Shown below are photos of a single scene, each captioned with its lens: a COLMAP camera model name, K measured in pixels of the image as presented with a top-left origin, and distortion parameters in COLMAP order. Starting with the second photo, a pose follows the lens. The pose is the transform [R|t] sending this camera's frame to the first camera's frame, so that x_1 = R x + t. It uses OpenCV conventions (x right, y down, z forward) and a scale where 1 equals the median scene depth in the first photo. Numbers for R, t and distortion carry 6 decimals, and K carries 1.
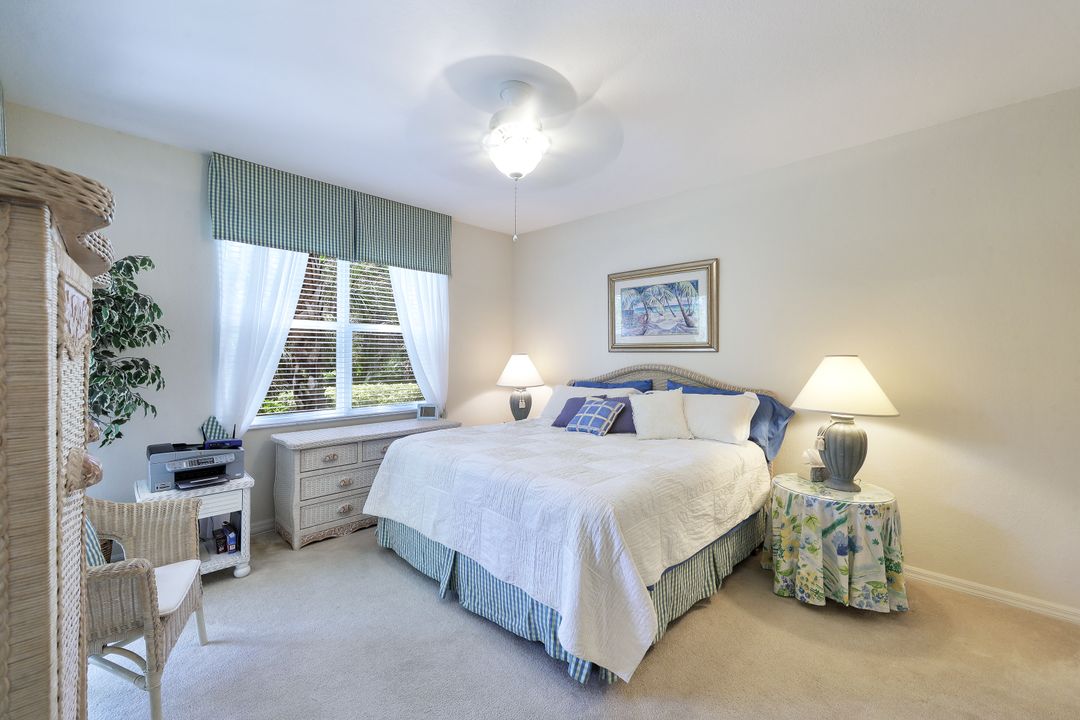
lens RADIAL K [[437.3, 0, 536.7], [0, 437.3, 351.4], [0, 0, 1]] dist [-0.000858, -0.000152]
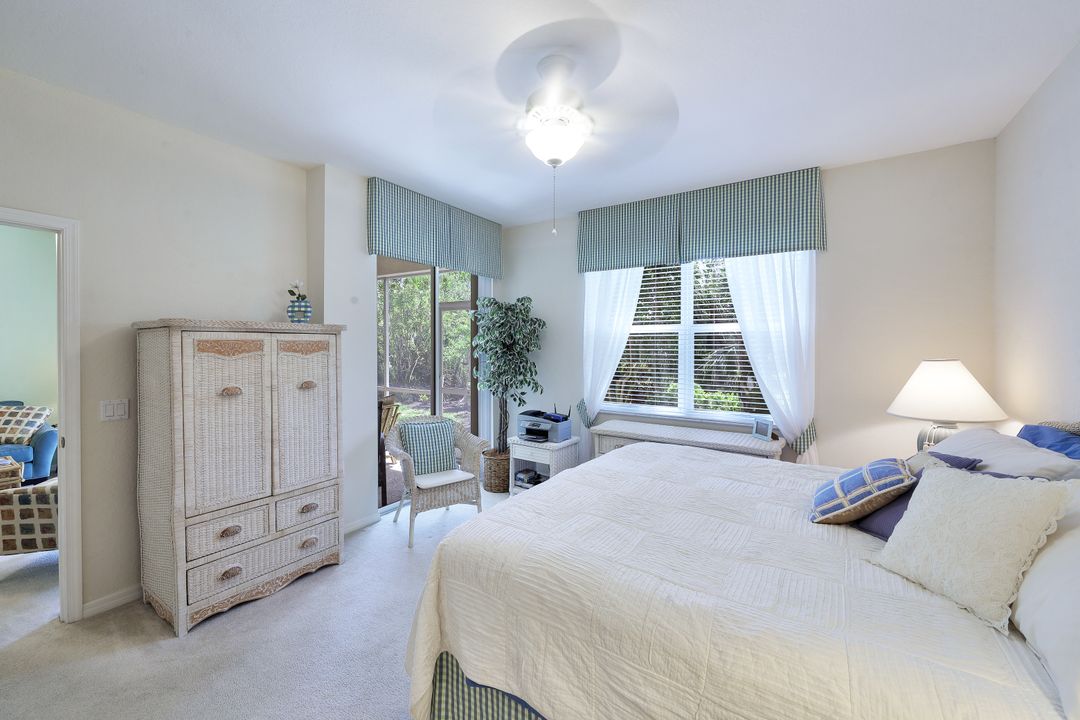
lens RADIAL K [[437.3, 0, 536.7], [0, 437.3, 351.4], [0, 0, 1]] dist [-0.000858, -0.000152]
pose [[0.195703, 0.010004, -0.980612, 0.512493], [0.001807, 0.999943, 0.010562, -0.015814], [0.980662, -0.003839, 0.195674, 0.486859]]
